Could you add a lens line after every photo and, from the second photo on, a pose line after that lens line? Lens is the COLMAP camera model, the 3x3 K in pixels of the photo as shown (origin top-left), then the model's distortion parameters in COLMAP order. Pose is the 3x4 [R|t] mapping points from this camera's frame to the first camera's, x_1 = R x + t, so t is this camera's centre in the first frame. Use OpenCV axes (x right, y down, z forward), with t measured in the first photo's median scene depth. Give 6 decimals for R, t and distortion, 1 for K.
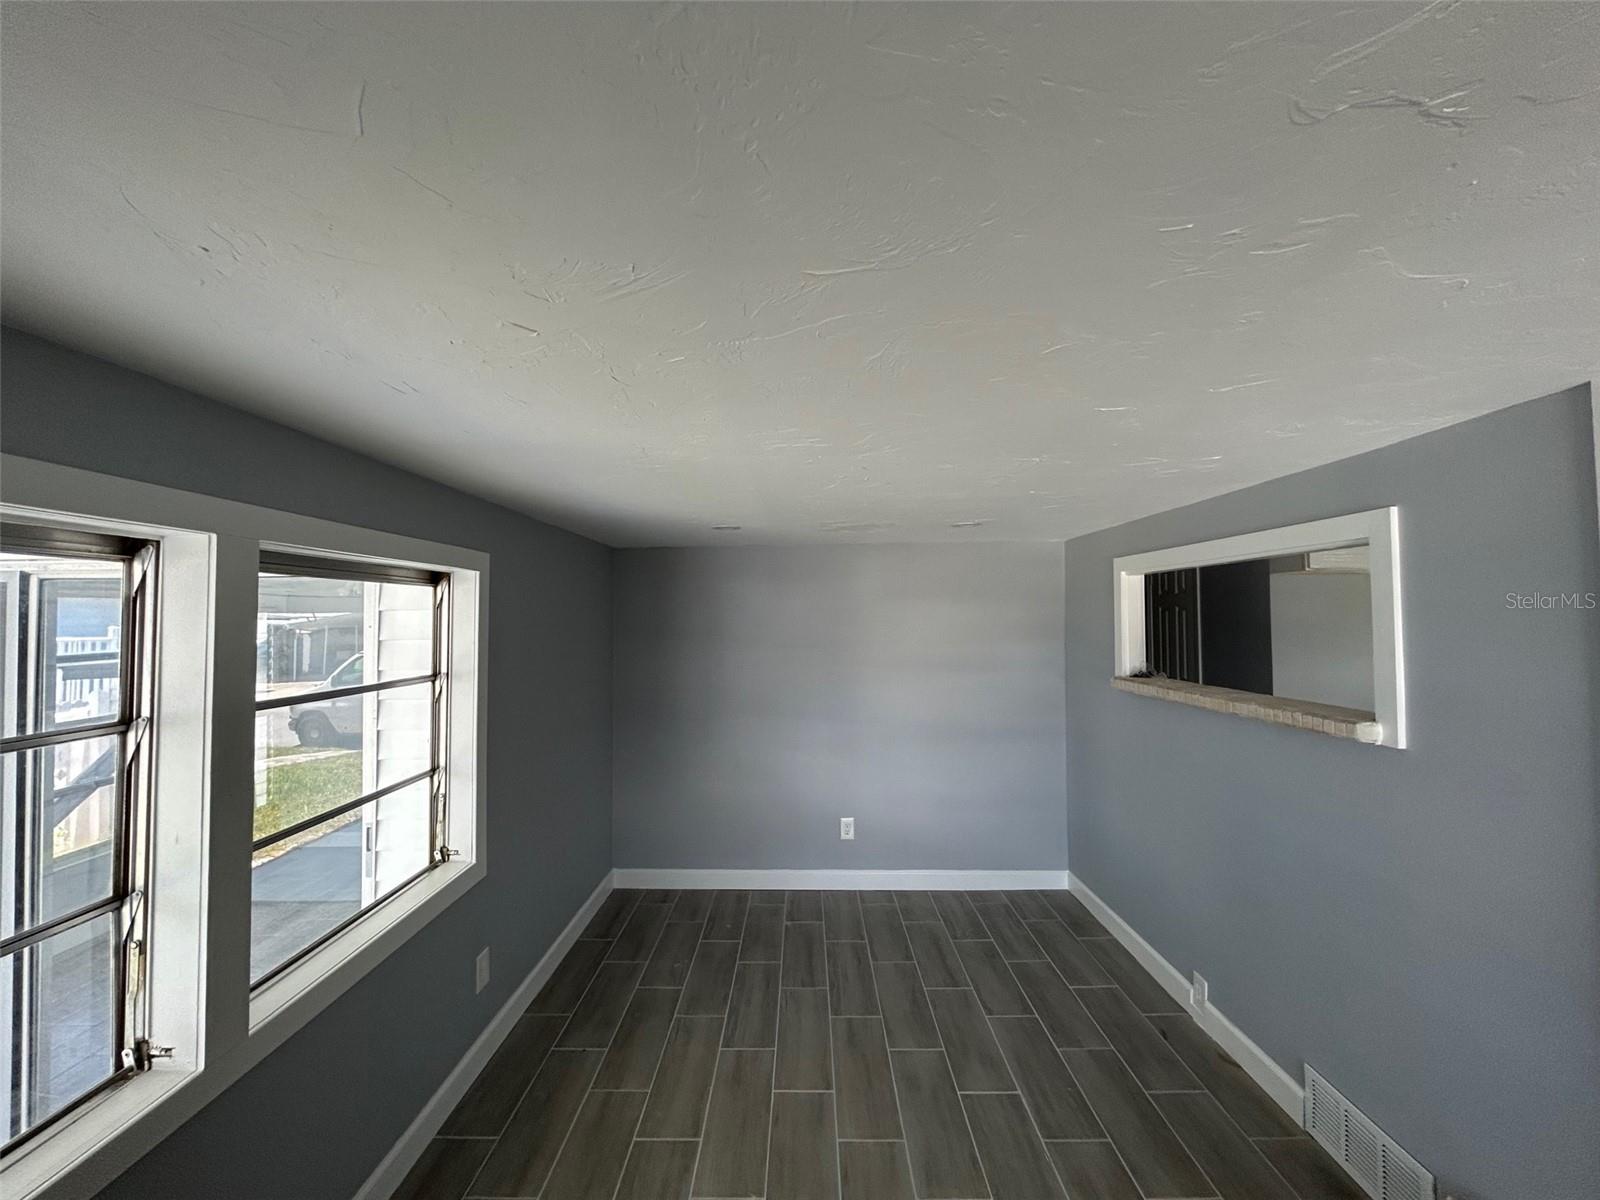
lens RADIAL K [[643.6, 0, 801.1], [0, 643.6, 609.5], [0, 0, 1]] dist [0.002279, 0.001054]
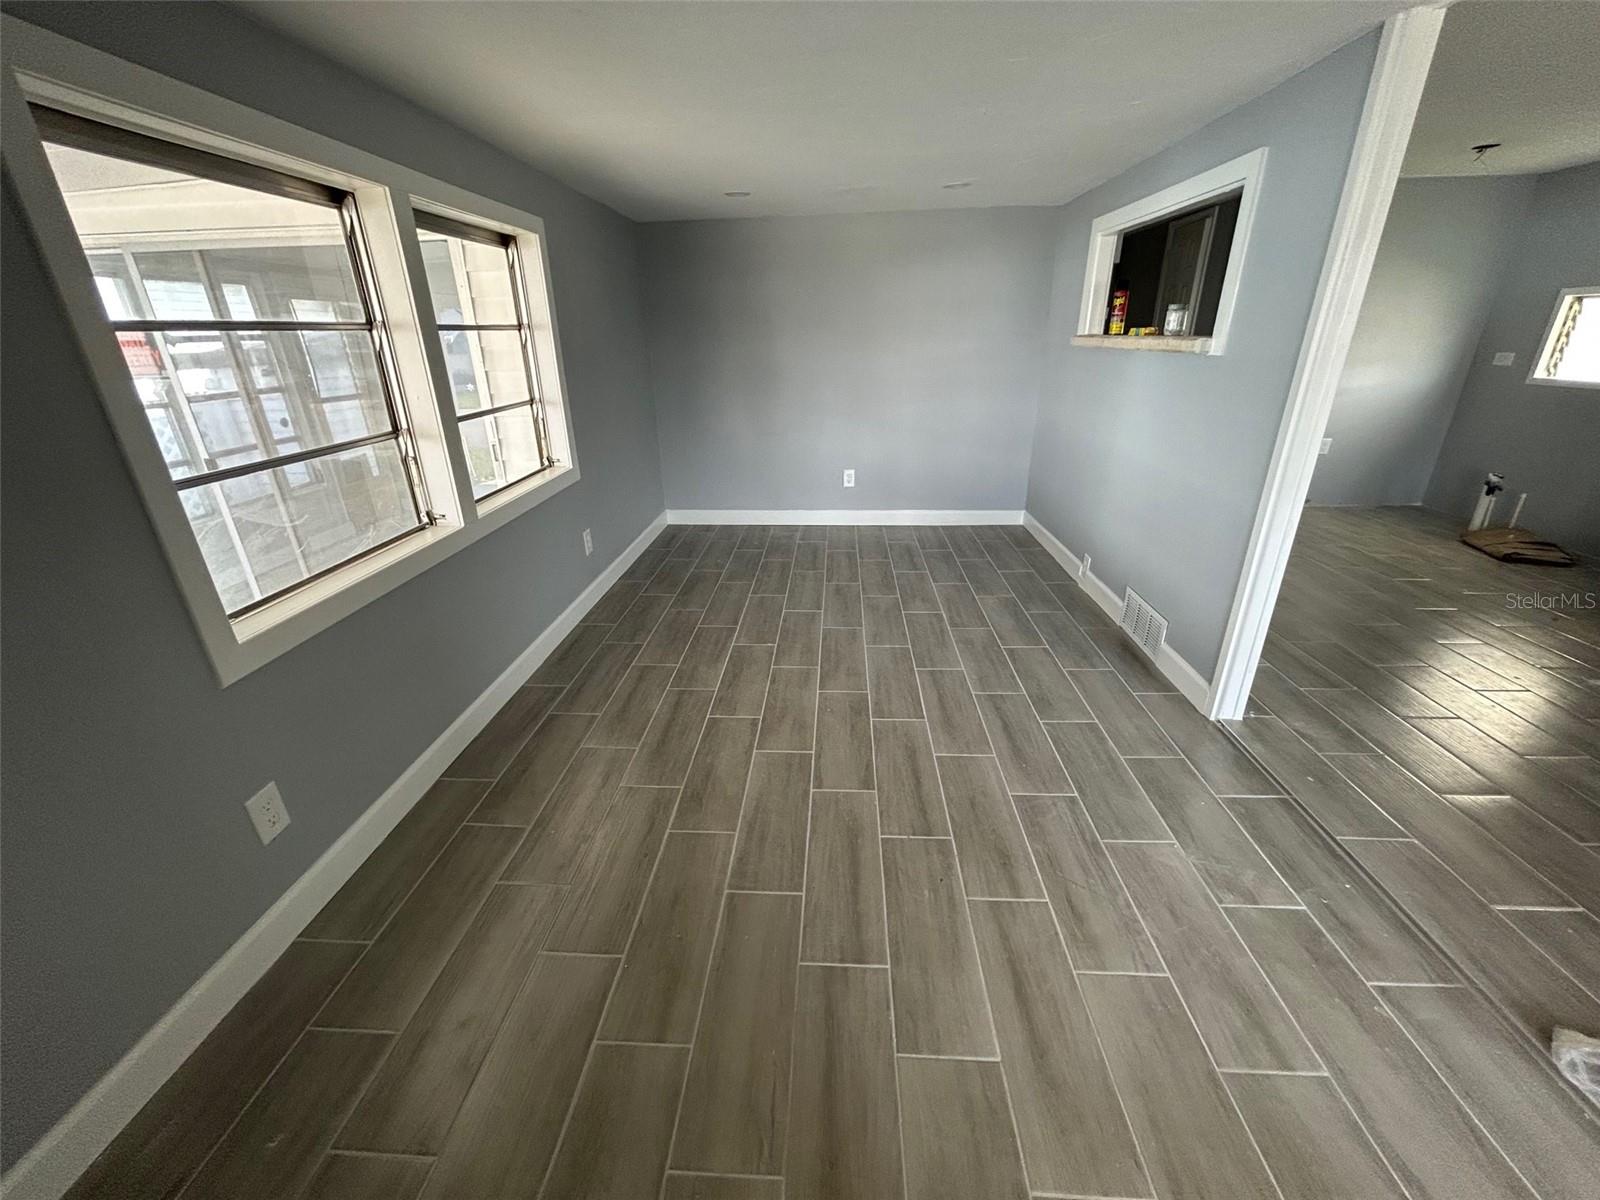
lens RADIAL K [[643.6, 0, 801.1], [0, 643.6, 599.1], [0, 0, 1]] dist [0.002279, 0.001054]
pose [[0.998736, 0.008209, -0.049586, 0.071167], [0.012291, 0.916734, 0.399310, 0.095161], [0.048735, -0.399415, 0.915474, -0.388074]]
